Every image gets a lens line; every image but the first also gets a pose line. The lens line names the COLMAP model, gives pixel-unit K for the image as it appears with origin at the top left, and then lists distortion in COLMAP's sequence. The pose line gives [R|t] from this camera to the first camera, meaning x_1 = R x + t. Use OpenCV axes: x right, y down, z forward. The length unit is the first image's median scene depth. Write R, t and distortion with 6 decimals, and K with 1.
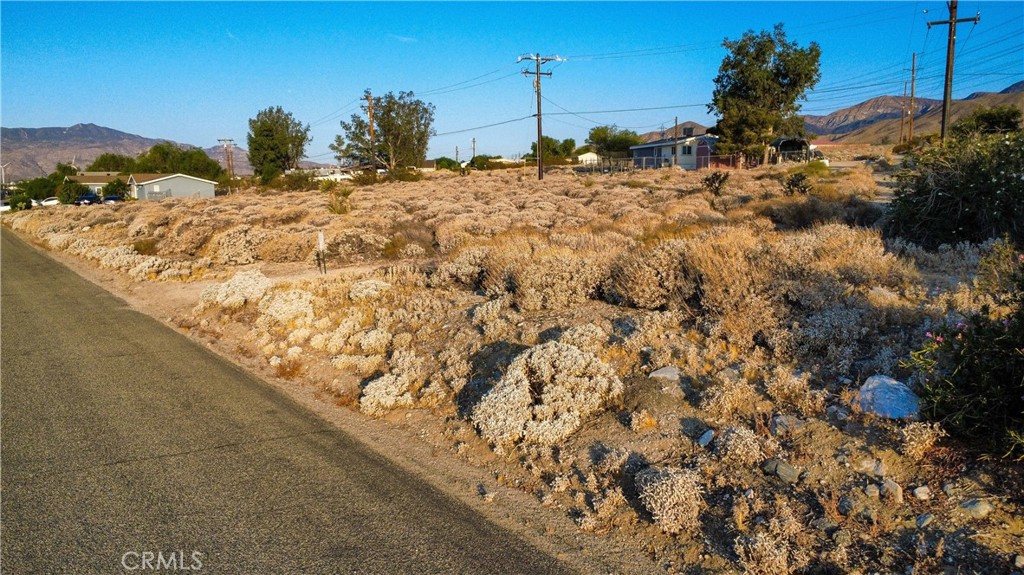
lens RADIAL K [[761.3, 0, 514.9], [0, 761.3, 286.7], [0, 0, 1]] dist [0.001789, -0.002728]
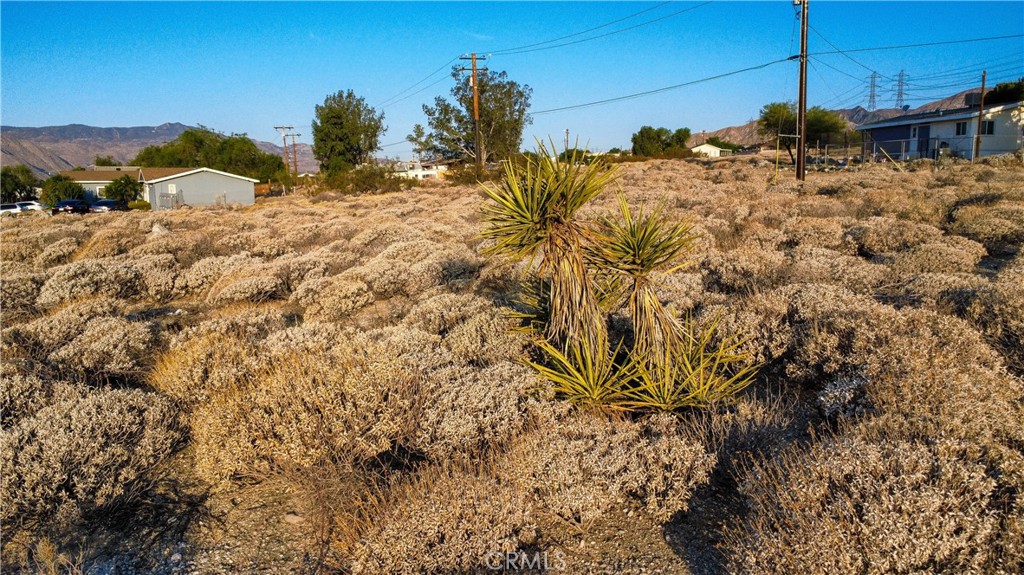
lens RADIAL K [[761.3, 0, 510.7], [0, 761.3, 282.3], [0, 0, 1]] dist [0.001789, -0.002728]
pose [[0.995431, 0.012495, -0.094664, -0.048177], [-0.012632, 0.999920, -0.000841, -0.024053], [0.094646, 0.002033, 0.995509, 0.172181]]
